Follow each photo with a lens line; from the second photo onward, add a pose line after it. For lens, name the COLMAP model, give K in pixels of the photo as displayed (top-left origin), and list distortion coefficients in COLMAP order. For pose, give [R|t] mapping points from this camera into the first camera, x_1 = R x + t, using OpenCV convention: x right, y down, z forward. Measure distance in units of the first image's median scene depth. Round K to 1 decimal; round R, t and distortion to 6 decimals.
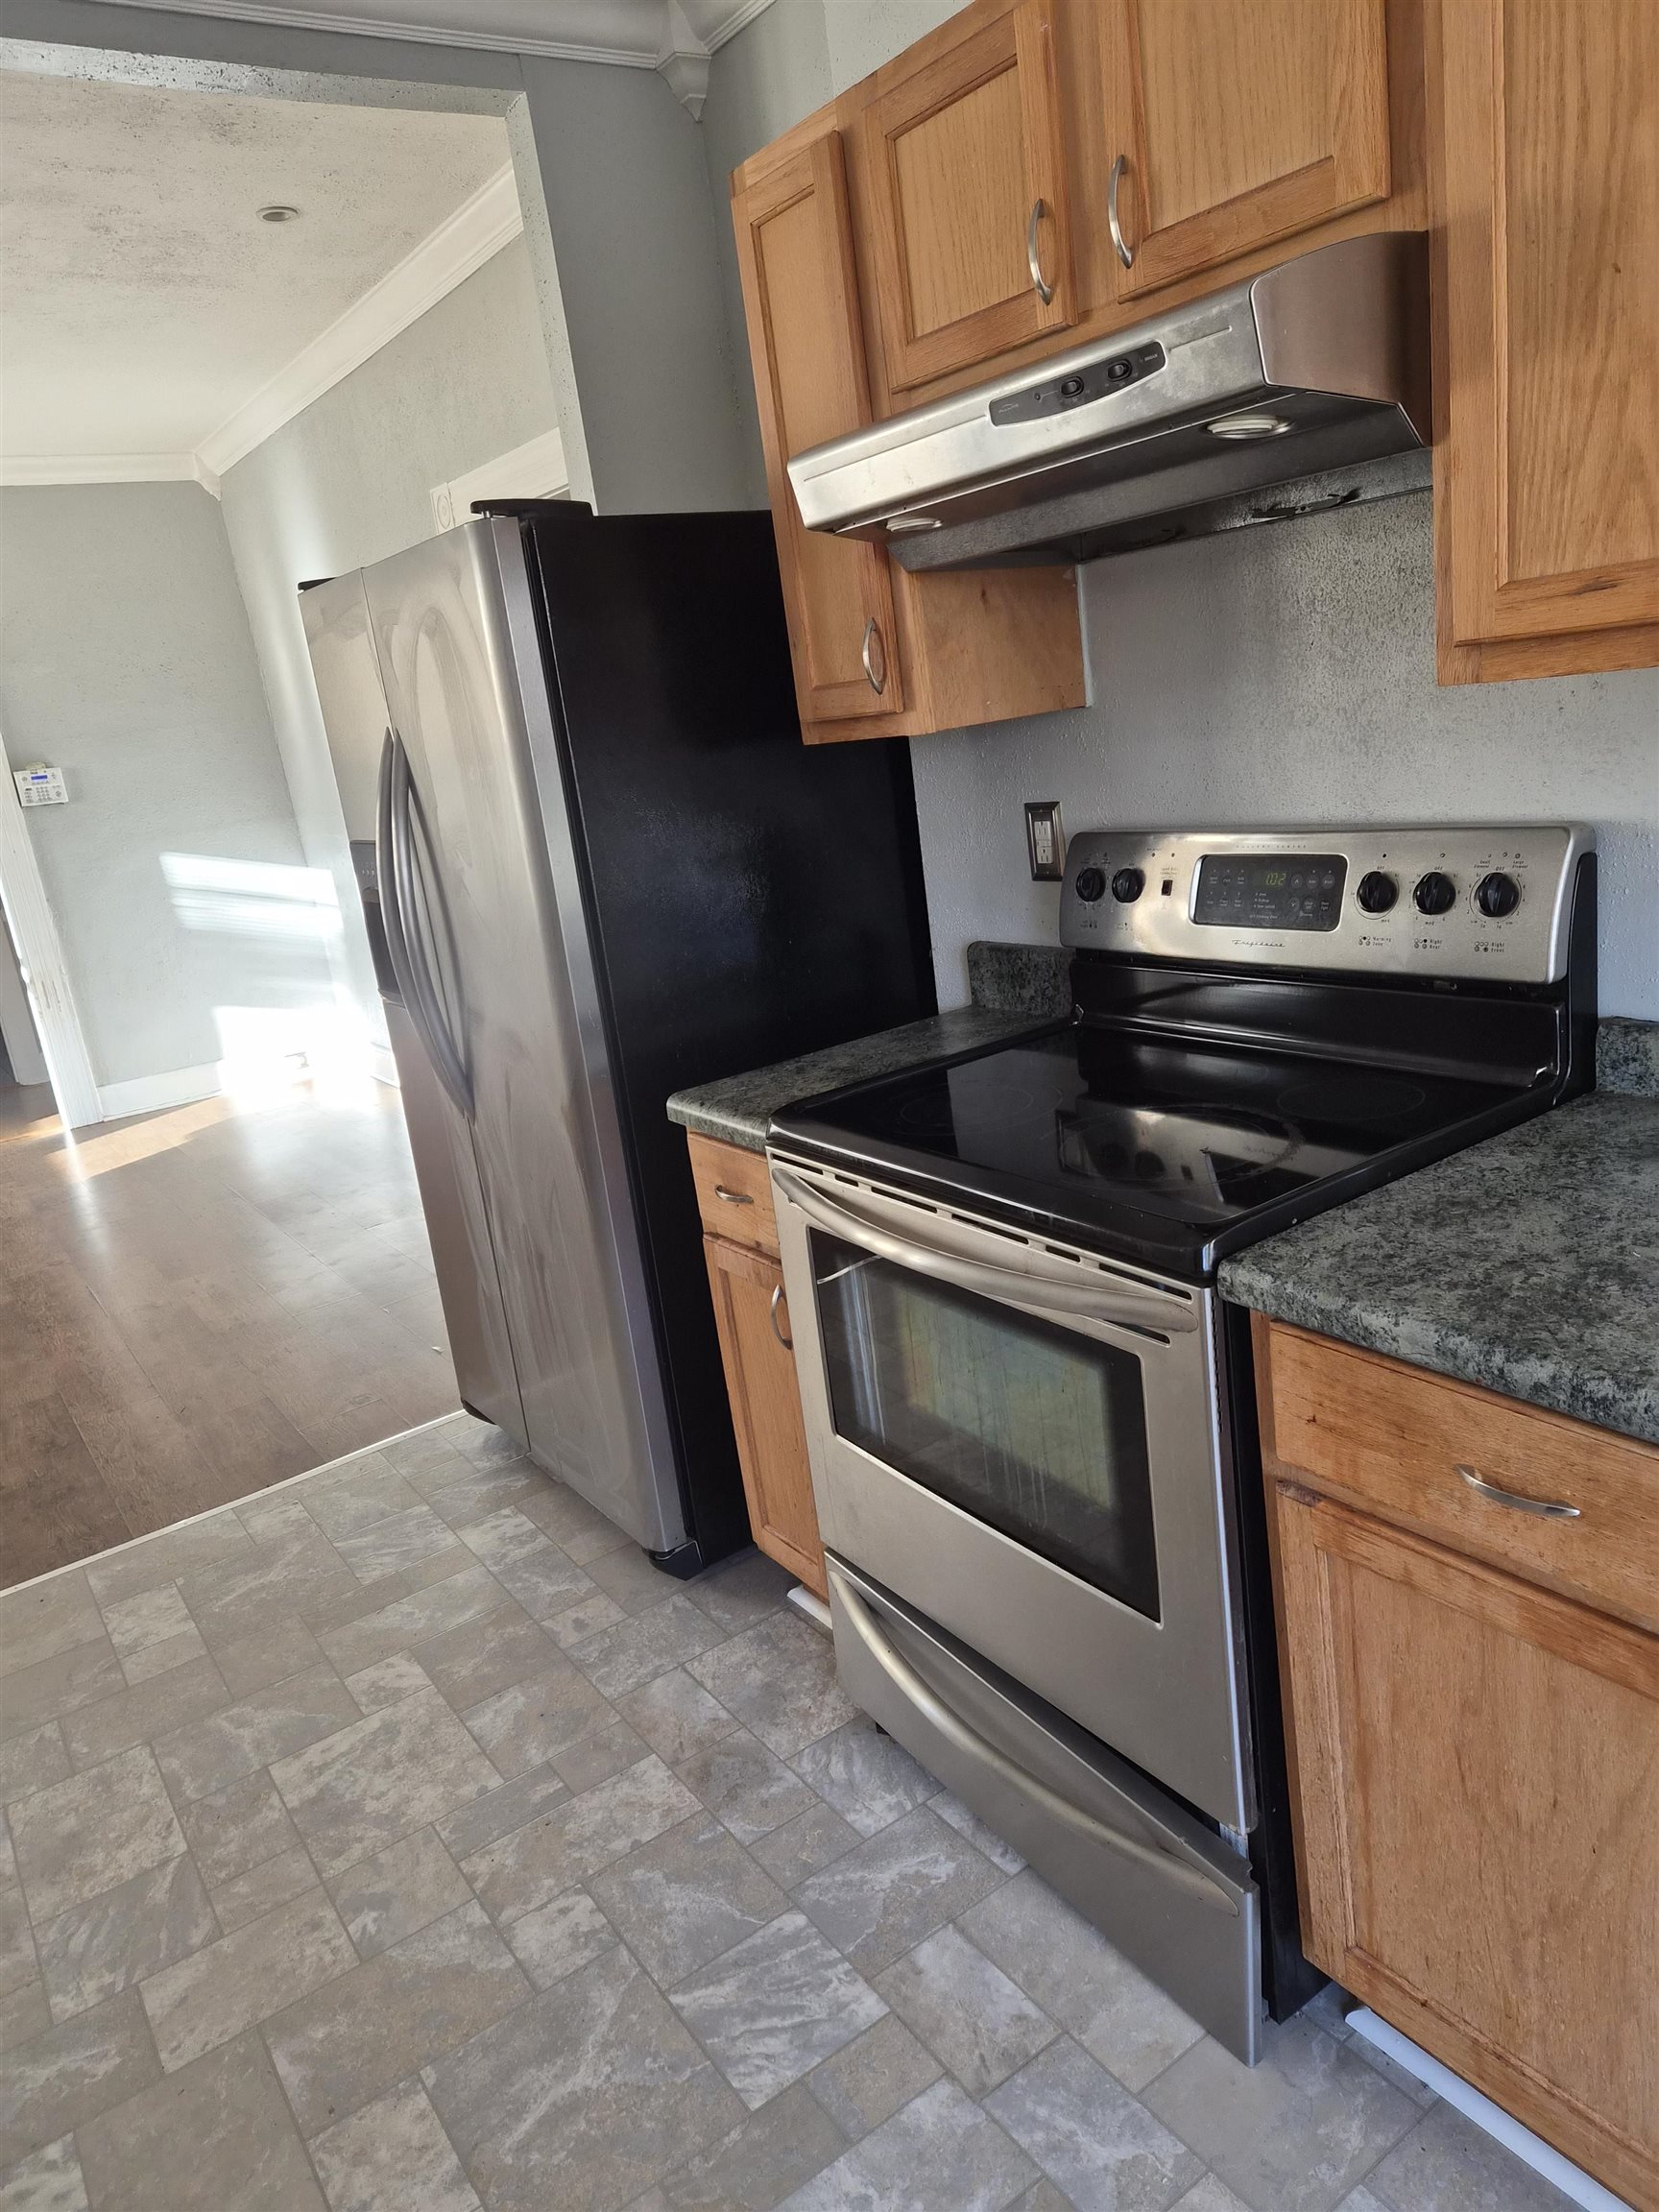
lens RADIAL K [[1473.8, 0, 829.5], [0, 1473.8, 1106.0], [0, 0, 1]] dist [0.032766, -0.031350]
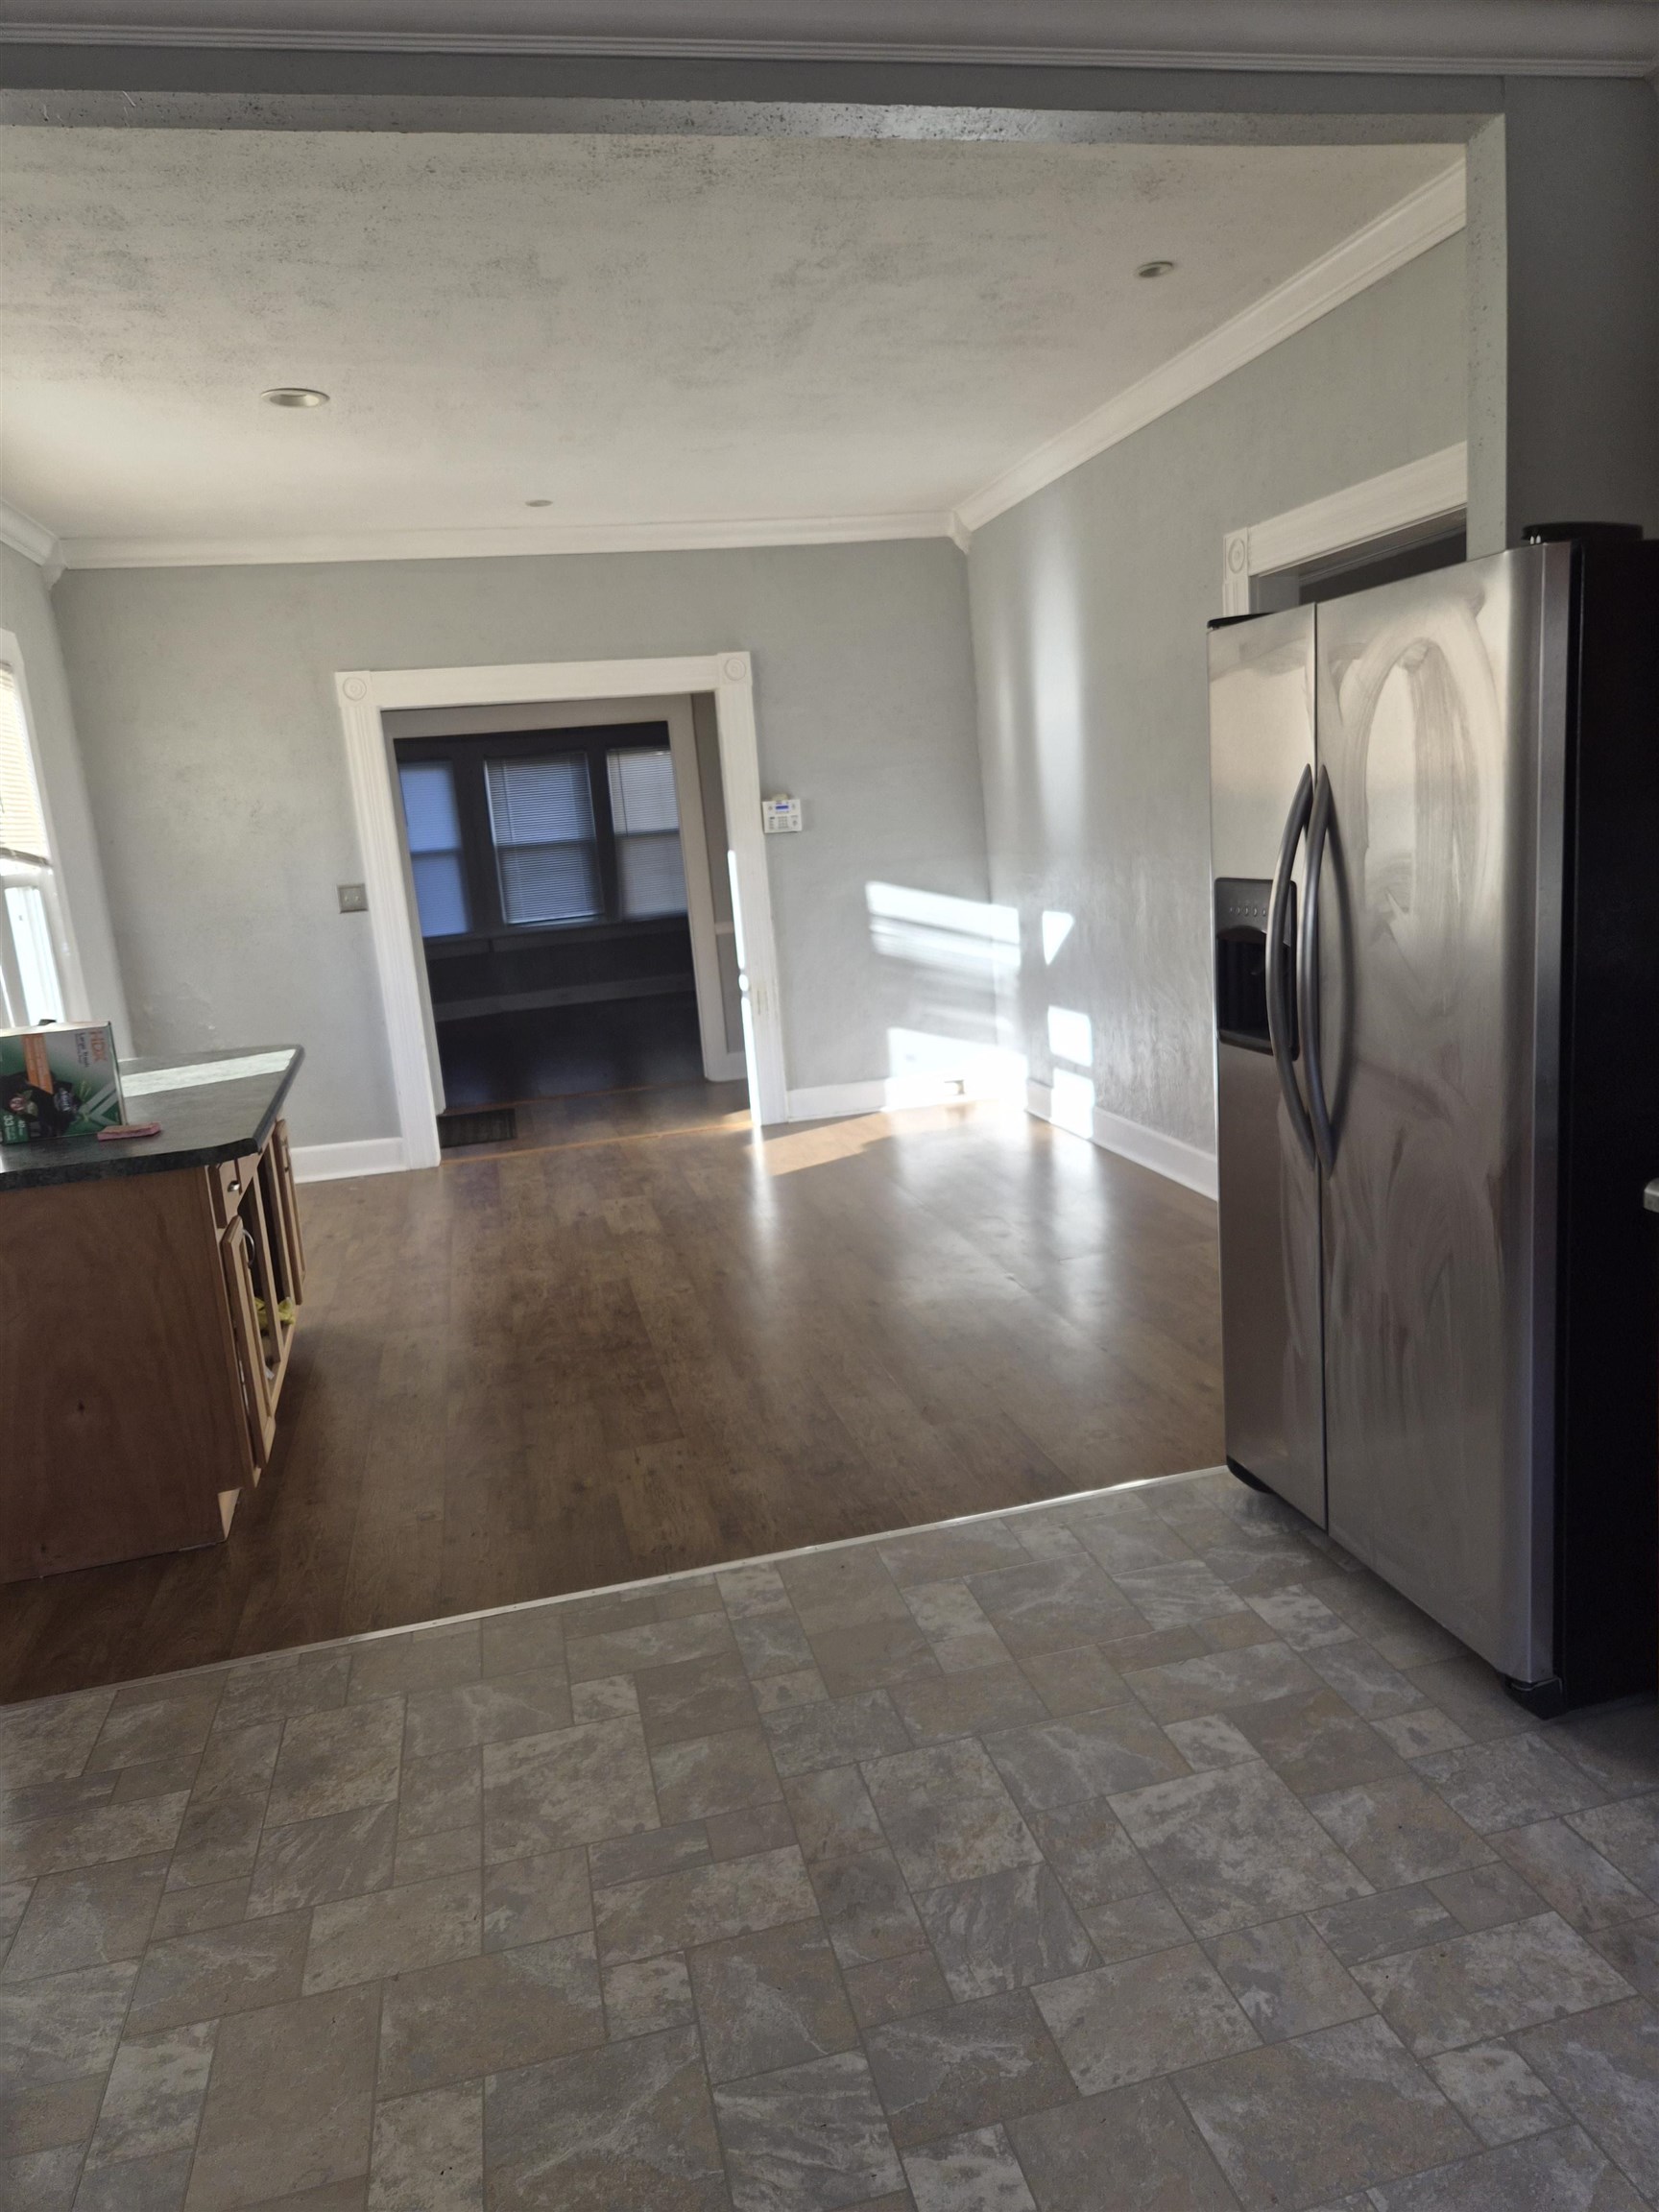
lens RADIAL K [[1491.3, 0, 829.5], [0, 1491.3, 1106.0], [0, 0, 1]] dist [0.047209, -0.050756]
pose [[0.924922, 0.120266, -0.360631, -0.229871], [-0.133743, 0.990937, -0.012551, 0.025481], [0.355853, 0.059841, 0.932624, -0.024170]]
